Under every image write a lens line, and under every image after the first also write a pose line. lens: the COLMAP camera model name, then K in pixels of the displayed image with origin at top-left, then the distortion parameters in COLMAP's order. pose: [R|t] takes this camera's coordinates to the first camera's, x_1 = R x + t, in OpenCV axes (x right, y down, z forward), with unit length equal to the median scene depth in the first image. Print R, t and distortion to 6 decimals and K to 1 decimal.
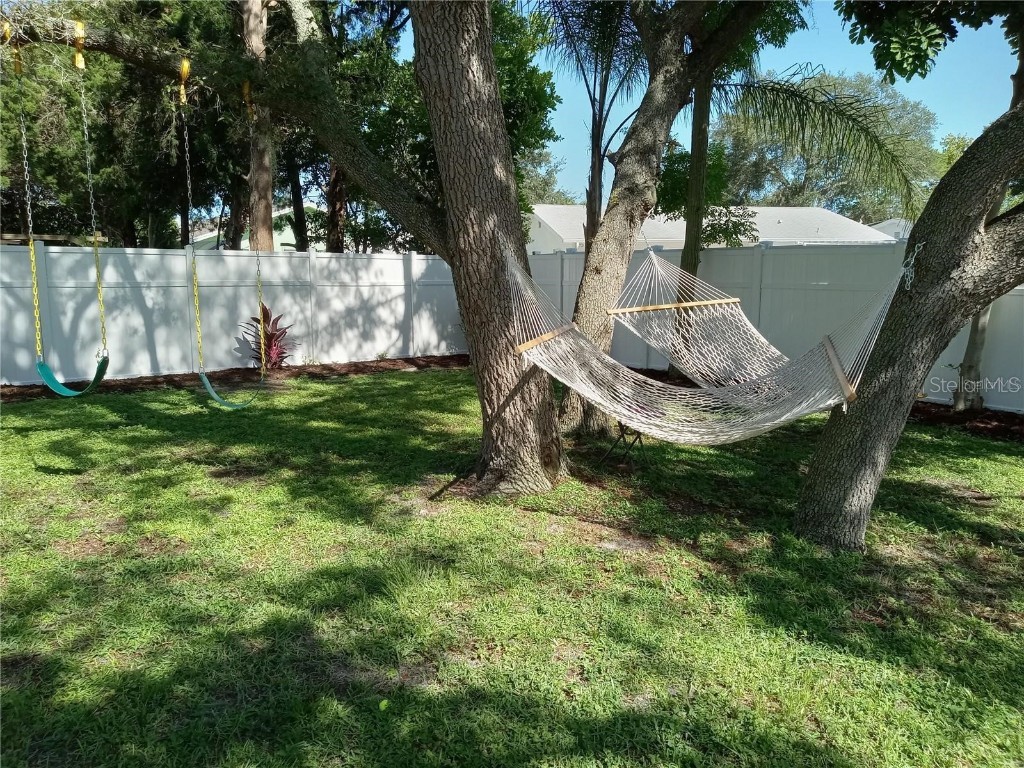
lens RADIAL K [[759.8, 0, 518.1], [0, 759.8, 379.8], [0, 0, 1]] dist [0.052085, -0.066252]
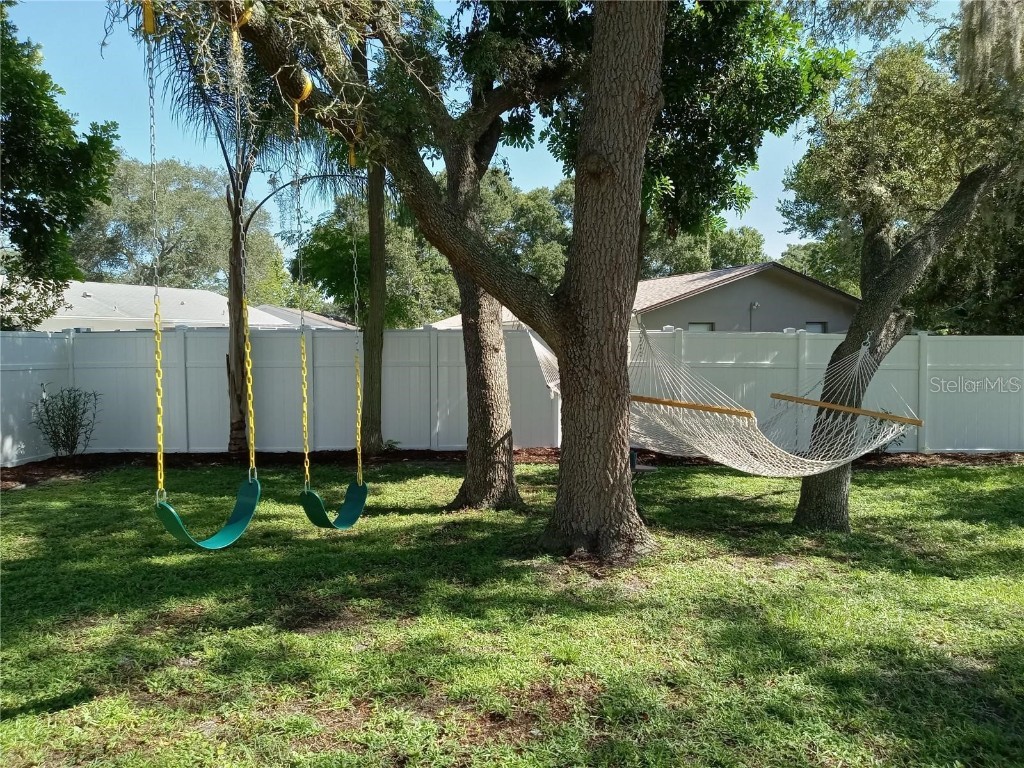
lens RADIAL K [[759.8, 0, 518.1], [0, 759.8, 379.8], [0, 0, 1]] dist [0.052085, -0.066252]
pose [[0.624153, -0.024699, 0.780912, -0.946624], [0.108485, 0.992558, -0.055315, -0.053486], [-0.773734, 0.119243, 0.622187, 0.427603]]
